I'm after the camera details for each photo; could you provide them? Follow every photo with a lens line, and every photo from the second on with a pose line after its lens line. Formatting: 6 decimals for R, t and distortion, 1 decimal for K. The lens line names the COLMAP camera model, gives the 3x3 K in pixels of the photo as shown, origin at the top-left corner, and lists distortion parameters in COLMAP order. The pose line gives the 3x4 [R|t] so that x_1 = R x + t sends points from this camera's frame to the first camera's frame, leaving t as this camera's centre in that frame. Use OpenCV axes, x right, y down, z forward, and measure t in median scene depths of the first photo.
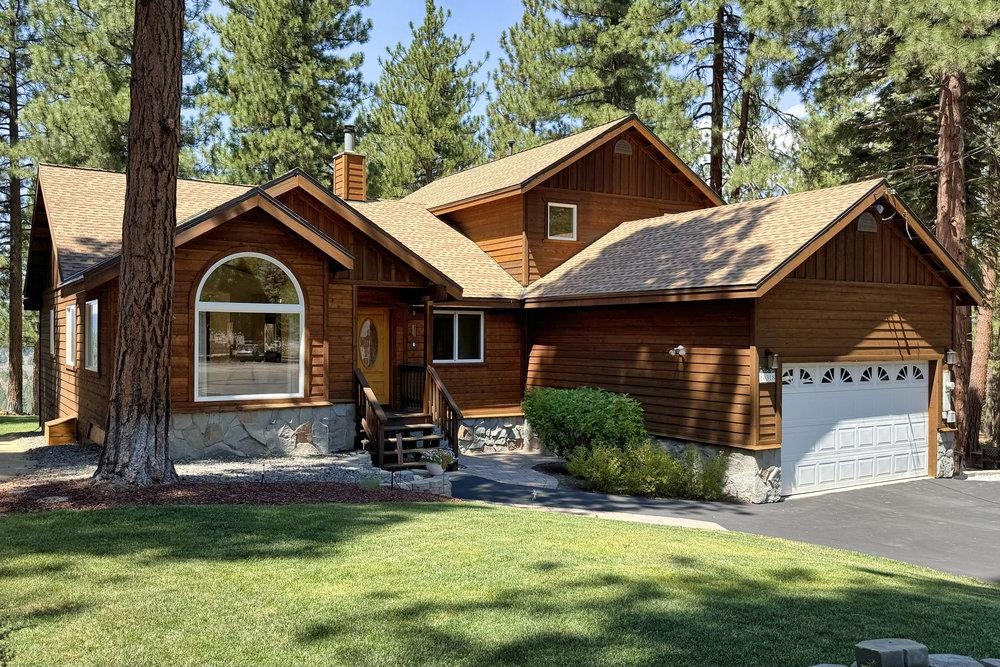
lens RADIAL K [[786.4, 0, 441.7], [0, 786.4, 334.4], [0, 0, 1]] dist [0.116233, -0.207945]
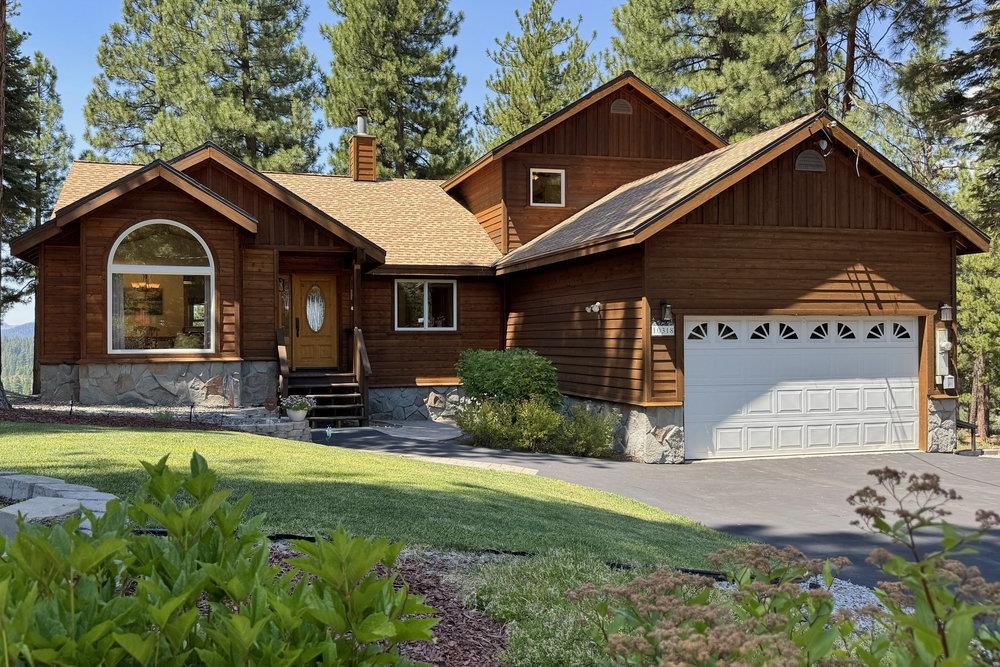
lens RADIAL K [[786.4, 0, 441.7], [0, 786.4, 334.4], [0, 0, 1]] dist [0.116233, -0.207945]
pose [[0.966994, -0.009815, -0.254611, 0.350750], [0.008895, 0.999949, -0.004763, 0.054383], [0.254645, 0.002341, 0.967032, 0.026129]]
